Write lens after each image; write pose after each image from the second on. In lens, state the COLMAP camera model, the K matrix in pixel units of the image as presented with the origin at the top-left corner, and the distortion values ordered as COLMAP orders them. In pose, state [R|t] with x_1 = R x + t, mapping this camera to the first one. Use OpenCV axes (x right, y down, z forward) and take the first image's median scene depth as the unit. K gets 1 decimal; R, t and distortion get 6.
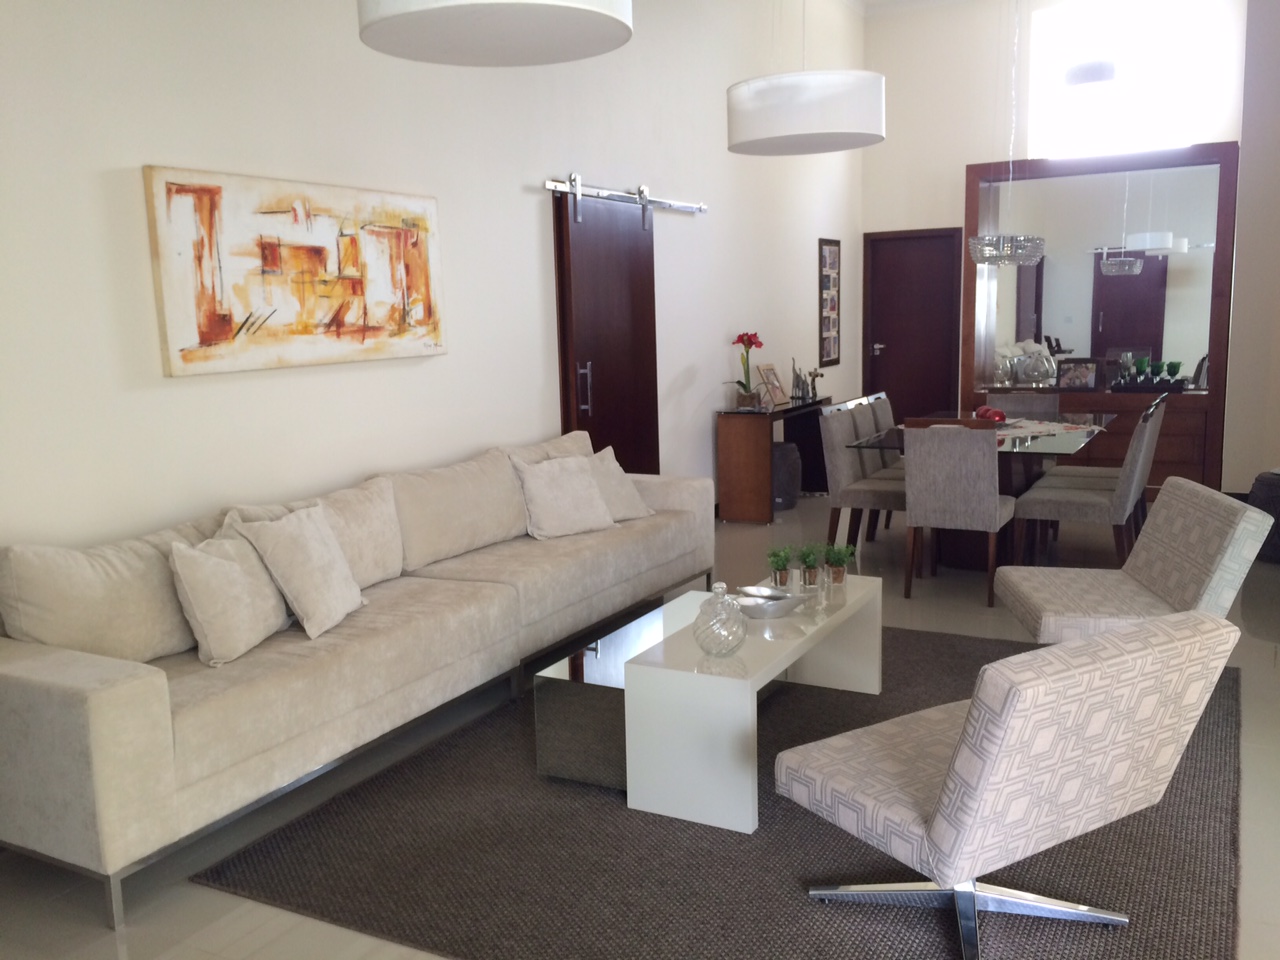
lens RADIAL K [[1088.5, 0, 639.9], [0, 1088.5, 481.8], [0, 0, 1]] dist [0.035797, -0.085389]
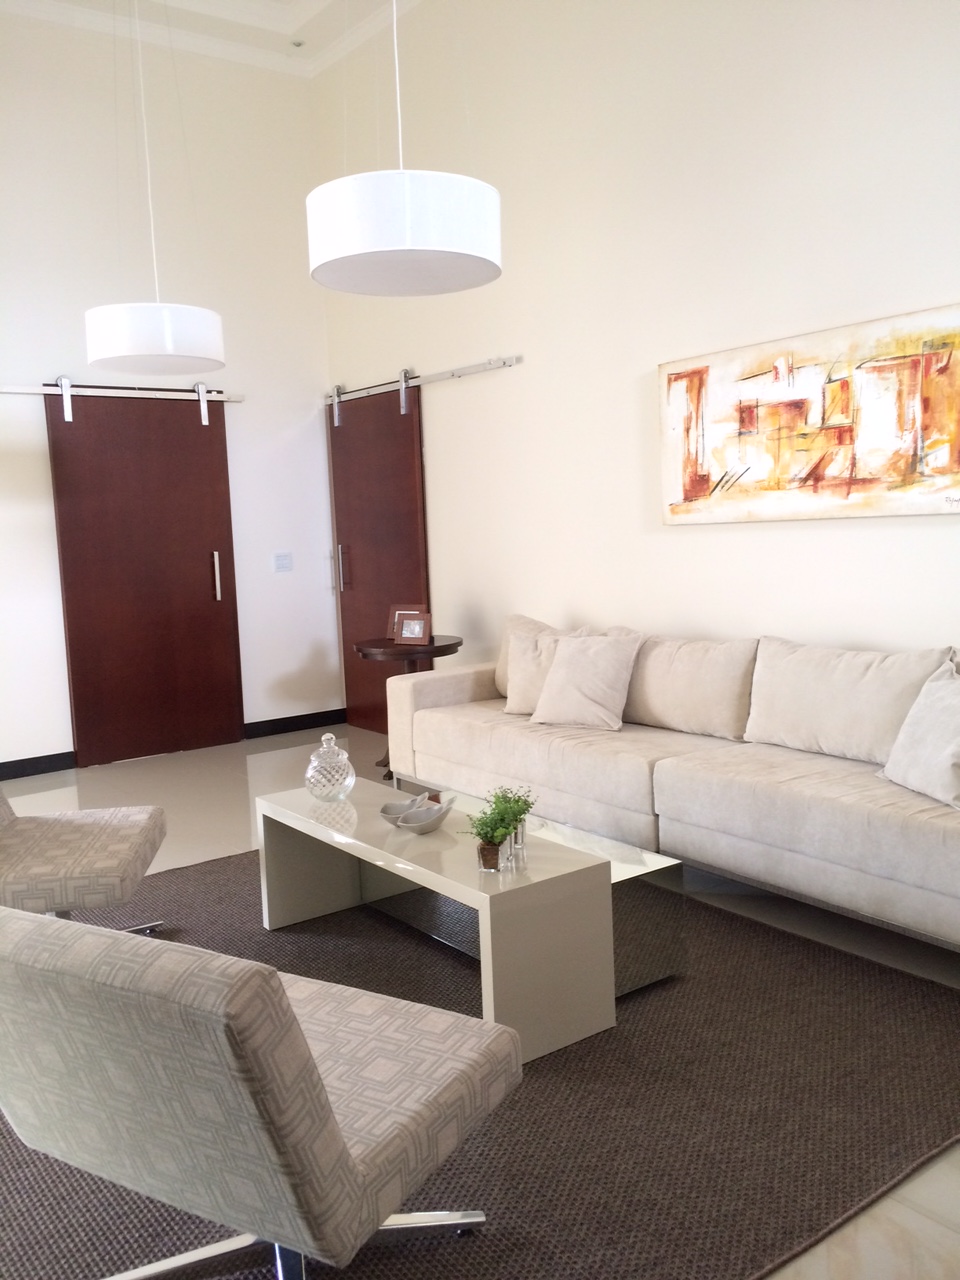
lens RADIAL K [[1088.5, 0, 479.7], [0, 1088.5, 639.1], [0, 0, 1]] dist [0.035797, -0.085389]
pose [[-0.424688, 0.143695, -0.893863, 0.725439], [-0.083546, 0.976891, 0.196736, -0.172758], [0.901477, 0.158230, -0.402869, 1.159340]]
